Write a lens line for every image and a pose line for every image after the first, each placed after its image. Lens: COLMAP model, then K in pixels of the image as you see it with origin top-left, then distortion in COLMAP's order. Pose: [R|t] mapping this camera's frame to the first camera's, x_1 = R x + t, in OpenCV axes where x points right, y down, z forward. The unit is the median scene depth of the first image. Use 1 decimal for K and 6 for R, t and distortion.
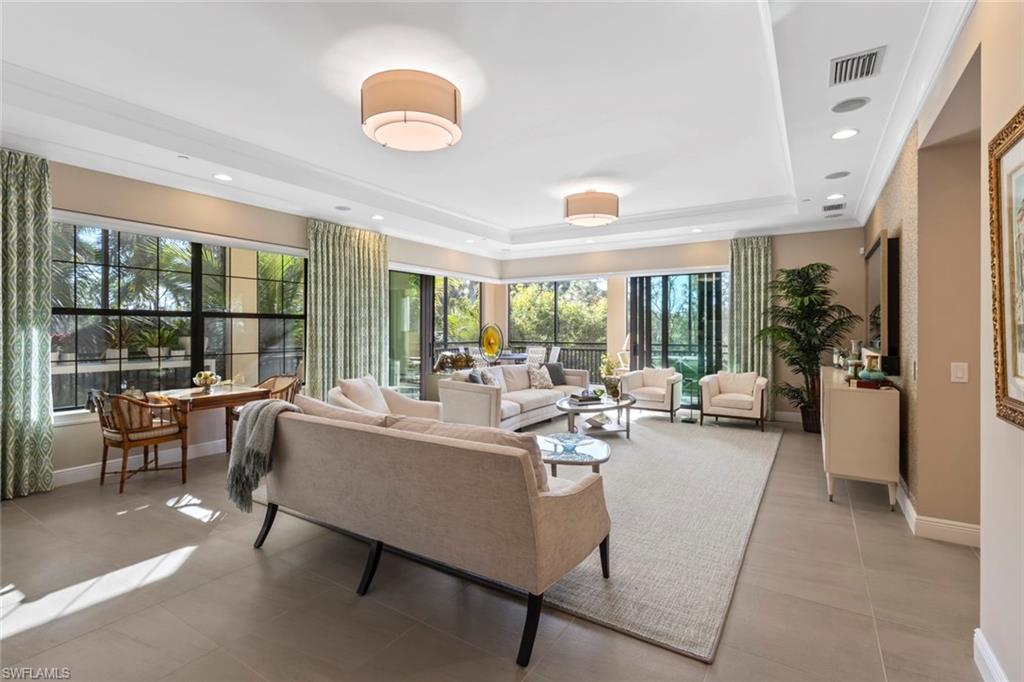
lens RADIAL K [[475.1, 0, 512.8], [0, 475.1, 337.2], [0, 0, 1]] dist [0.002195, 0.000843]
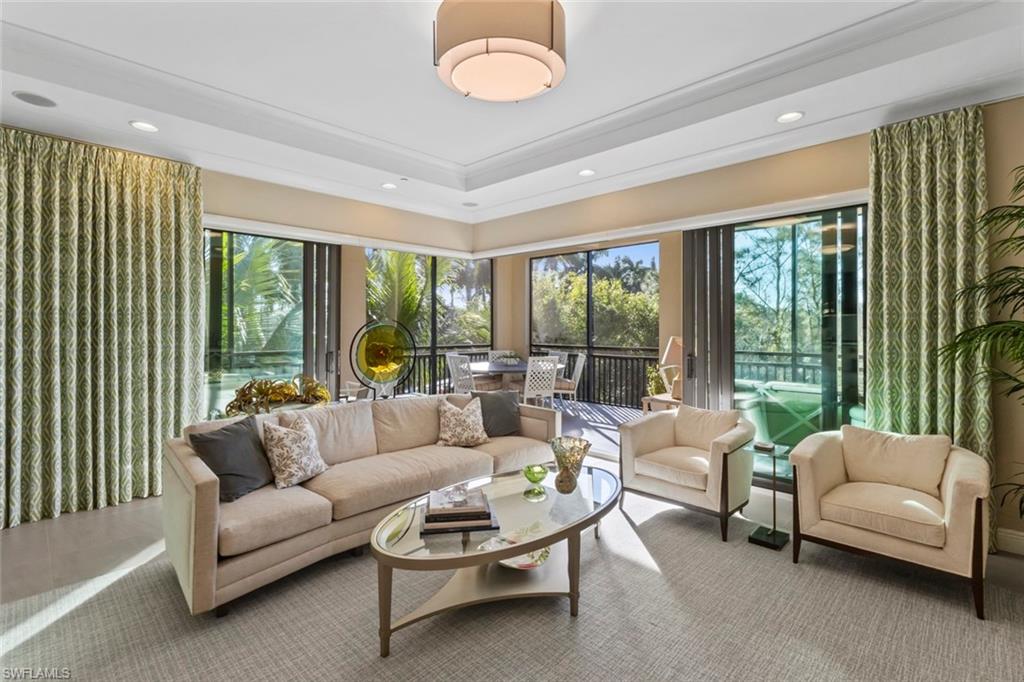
lens RADIAL K [[472.3, 0, 511.6], [0, 472.3, 330.4], [0, 0, 1]] dist [-0.001223, -0.000267]
pose [[0.978124, 0.000392, -0.208021, 0.224733], [-0.002030, 0.999969, -0.007663, -0.012320], [0.208011, 0.007918, 0.978094, 0.511910]]
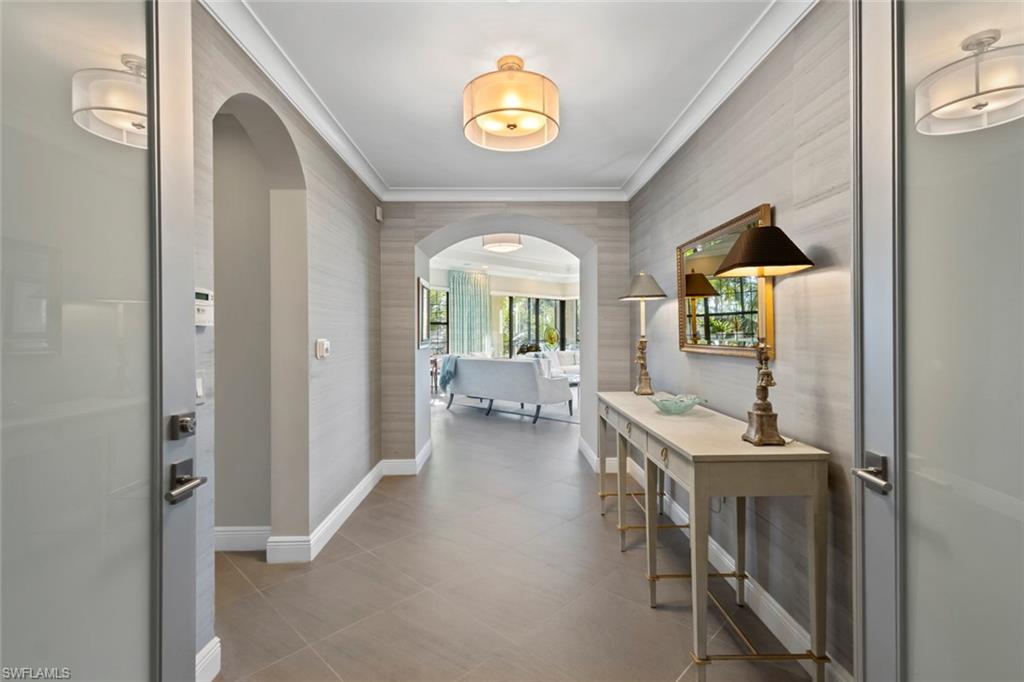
lens RADIAL K [[475.1, 0, 512.8], [0, 475.1, 337.2], [0, 0, 1]] dist [0.002195, 0.000843]
pose [[0.979673, -0.005898, -0.200517, 0.152272], [0.004468, 0.999961, -0.007582, 0.021761], [0.200554, 0.006532, 0.979661, -0.640171]]
